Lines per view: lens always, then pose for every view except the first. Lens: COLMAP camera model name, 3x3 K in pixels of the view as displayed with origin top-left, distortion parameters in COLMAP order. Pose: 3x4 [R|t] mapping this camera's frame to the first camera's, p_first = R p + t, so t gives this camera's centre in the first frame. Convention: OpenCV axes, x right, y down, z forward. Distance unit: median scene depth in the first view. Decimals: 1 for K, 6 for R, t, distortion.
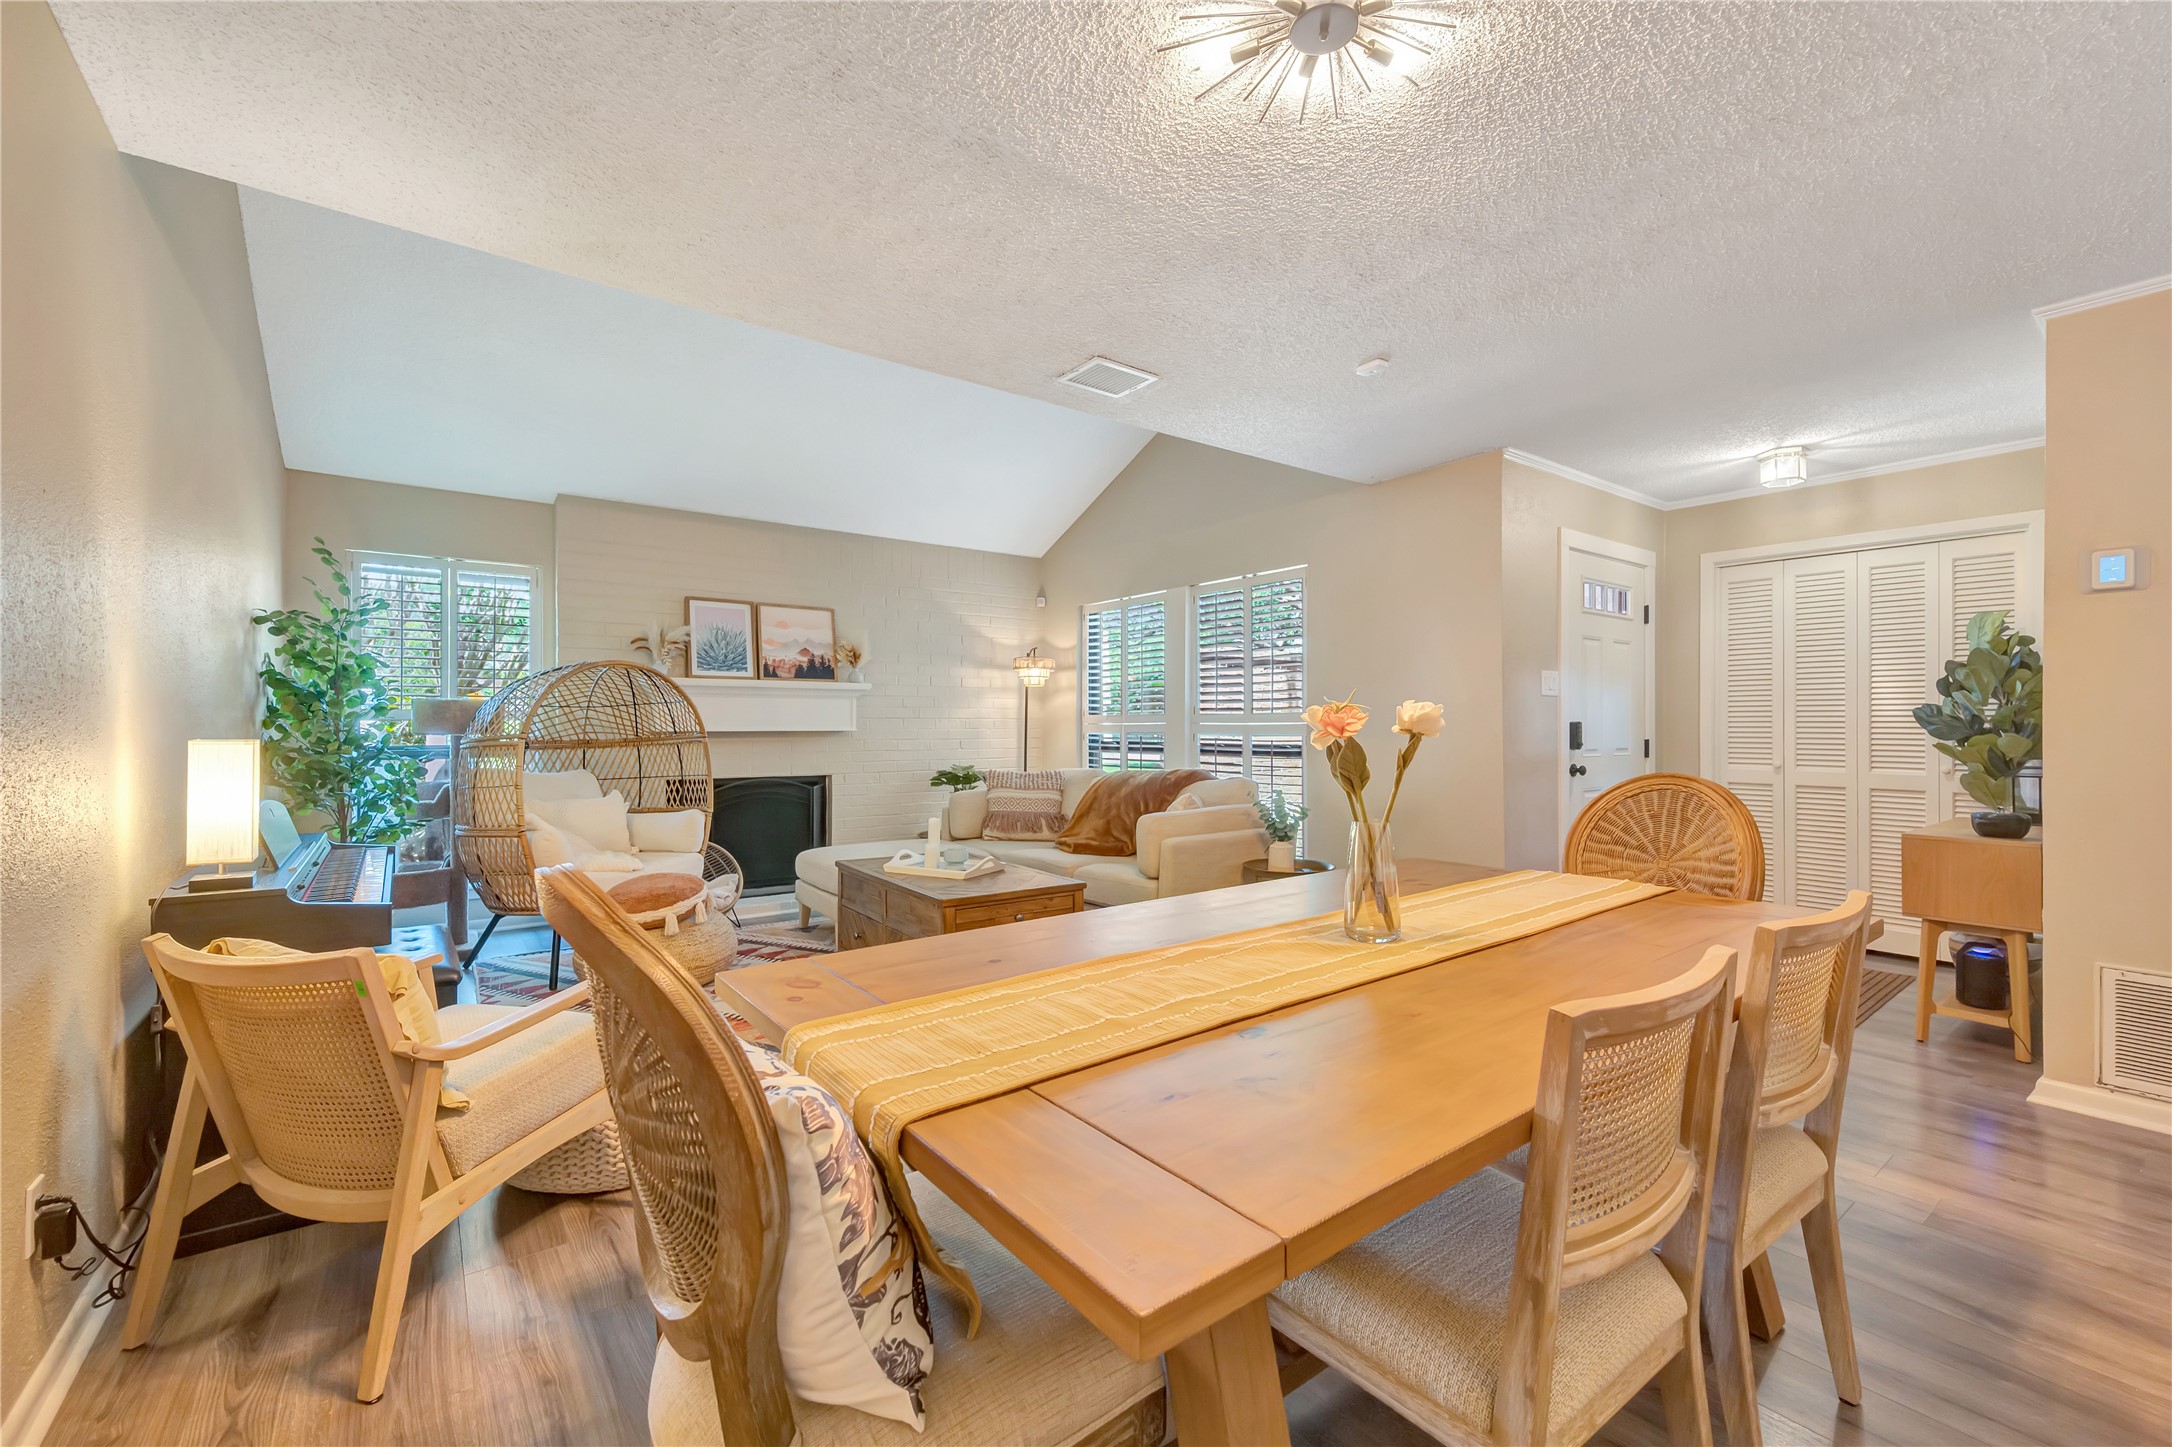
lens RADIAL K [[901.0, 0, 1090.2], [0, 901.0, 725.7], [0, 0, 1]] dist [-0.001475, -0.000328]
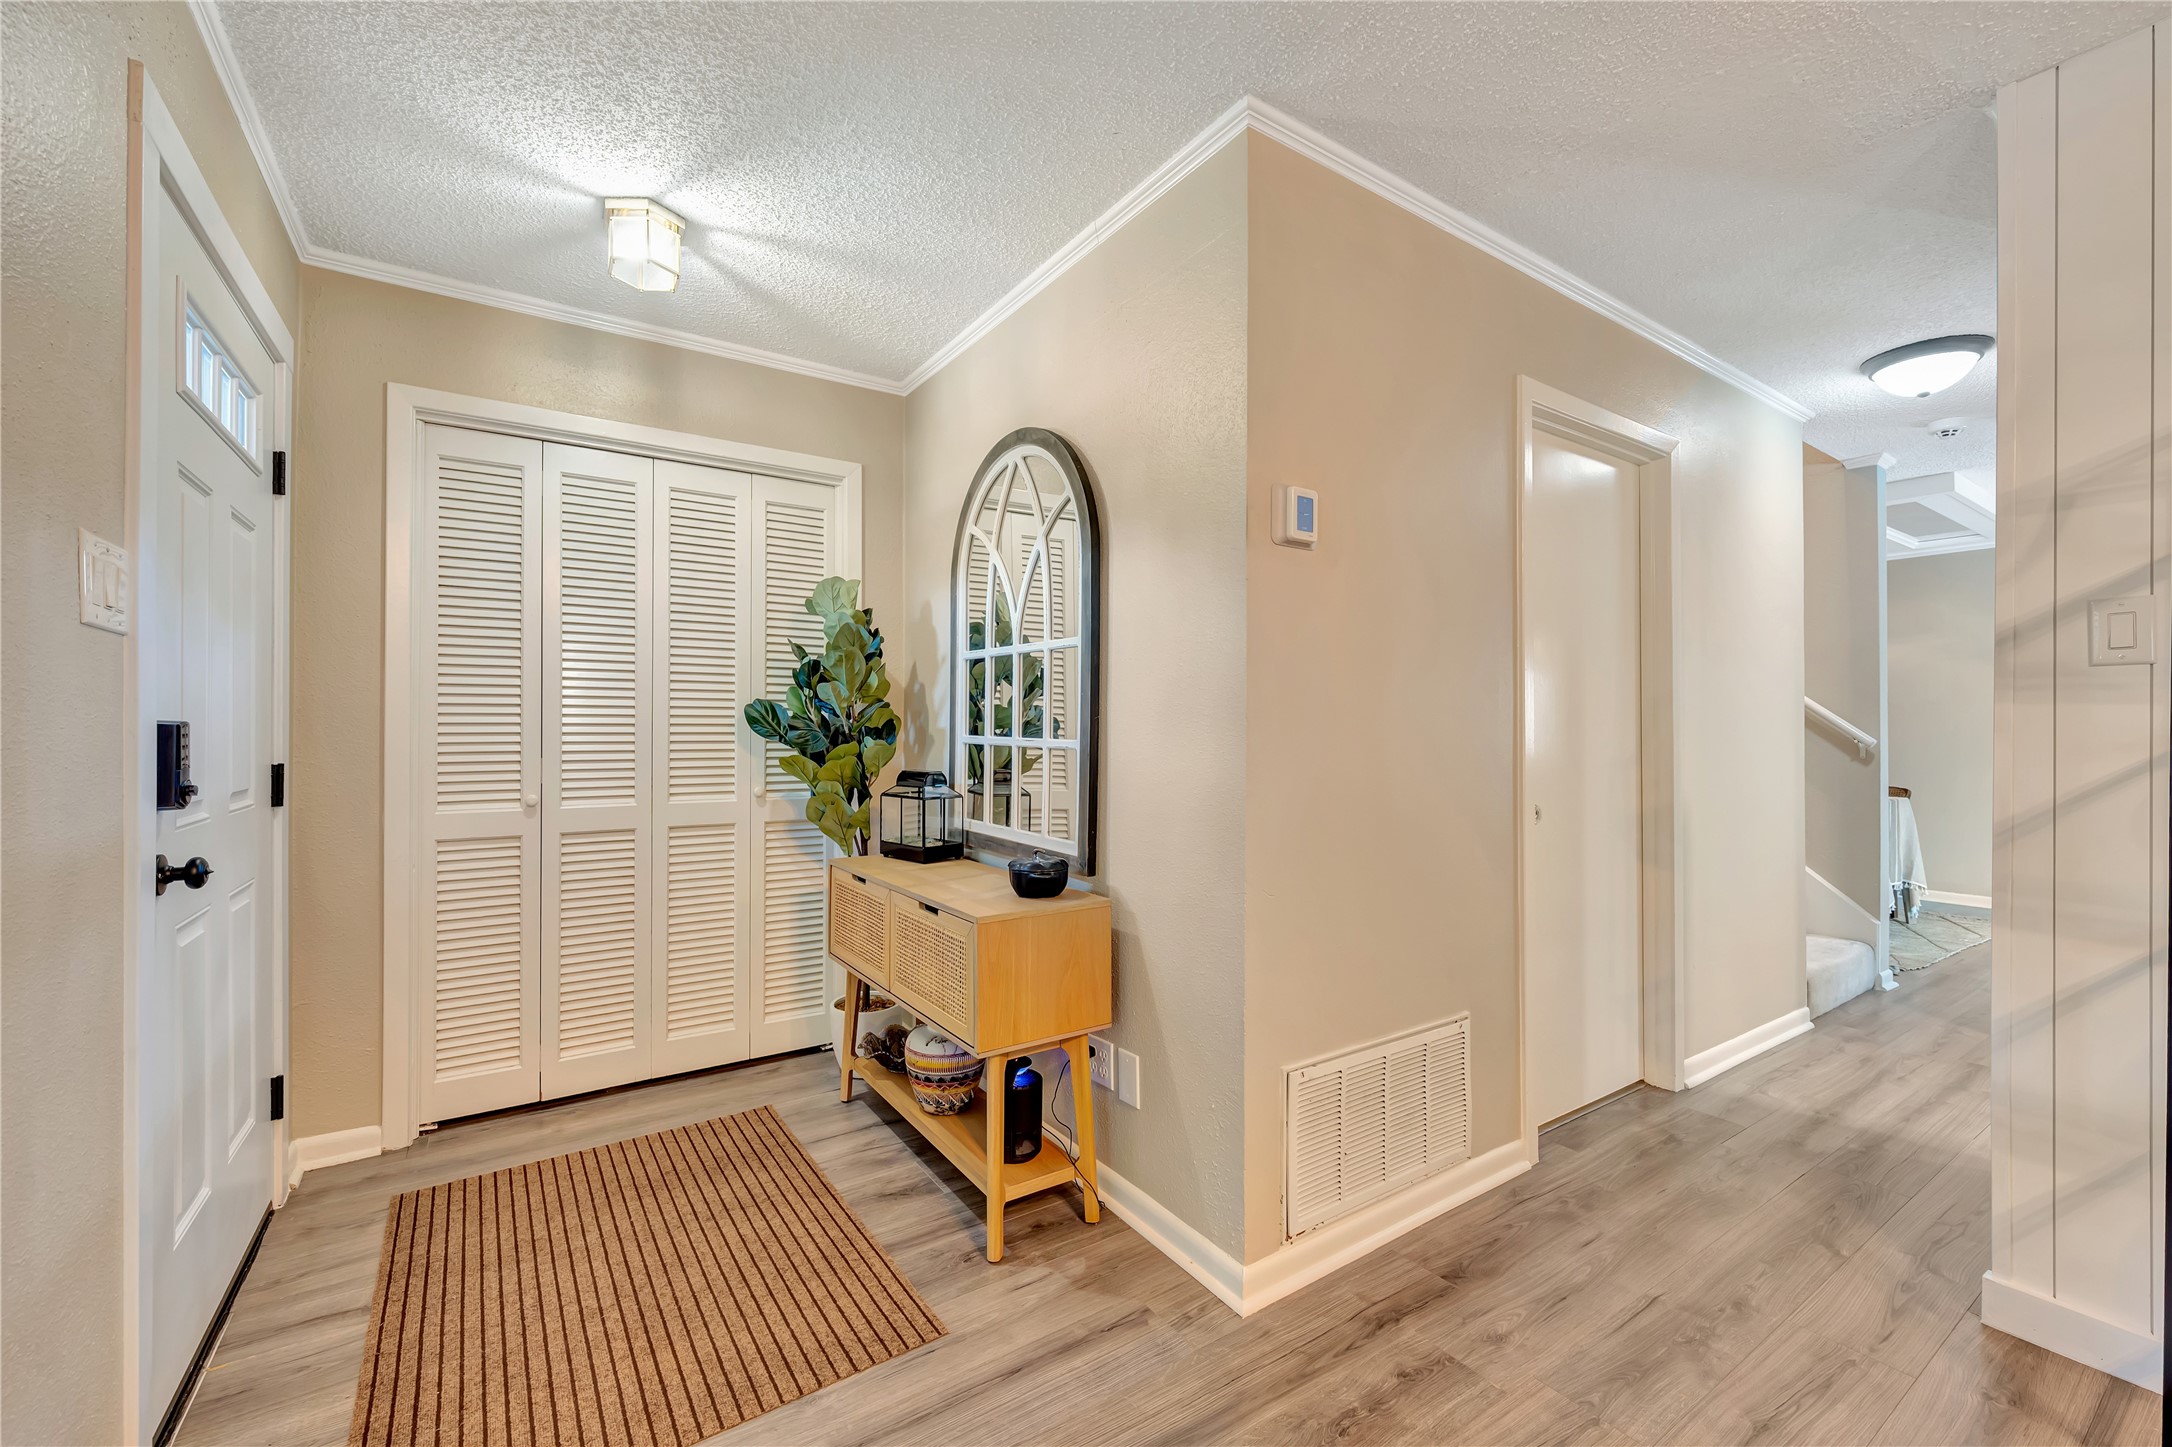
lens RADIAL K [[879.2, 0, 1094.5], [0, 879.2, 724.3], [0, 0, 1]] dist [0.001105, 0.000330]
pose [[0.055869, 0.003511, 0.998432, 0.249636], [-0.001169, 0.999993, -0.003452, -0.002511], [-0.998437, -0.000974, 0.055873, 0.659549]]
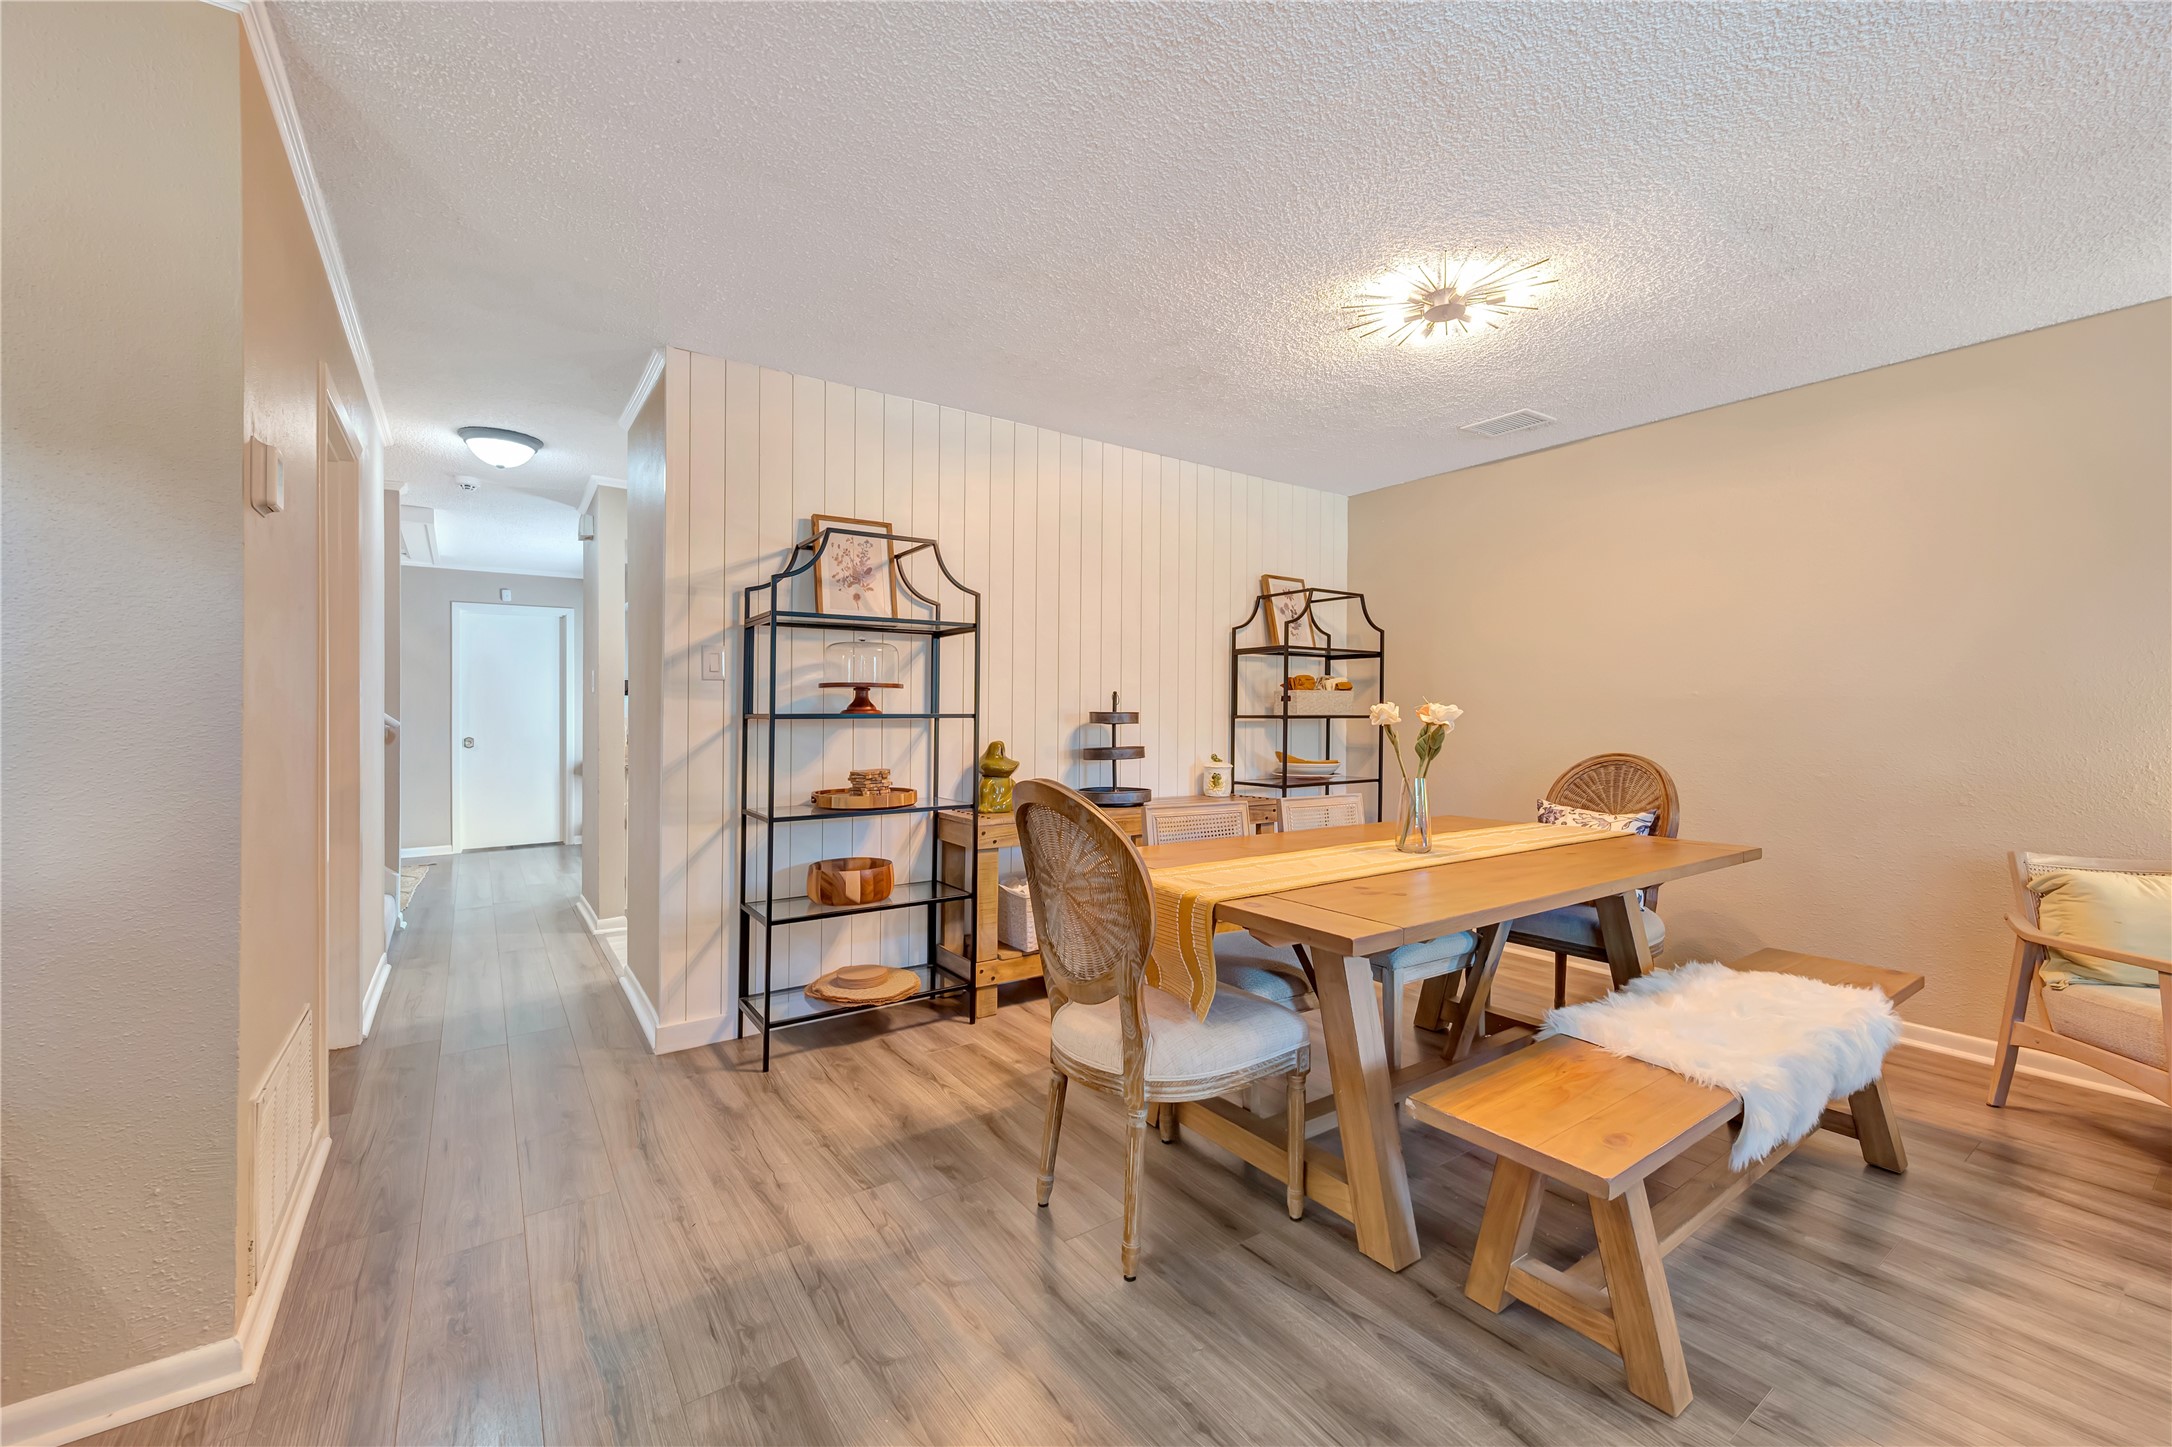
lens RADIAL K [[877.4, 0, 1092.6], [0, 877.4, 715.0], [0, 0, 1]] dist [0.002027, 0.000302]
pose [[-0.999223, -0.002130, 0.039351, 0.301179], [-0.001945, 0.999987, 0.004751, -0.004555], [-0.039360, 0.004671, -0.999214, 0.942393]]
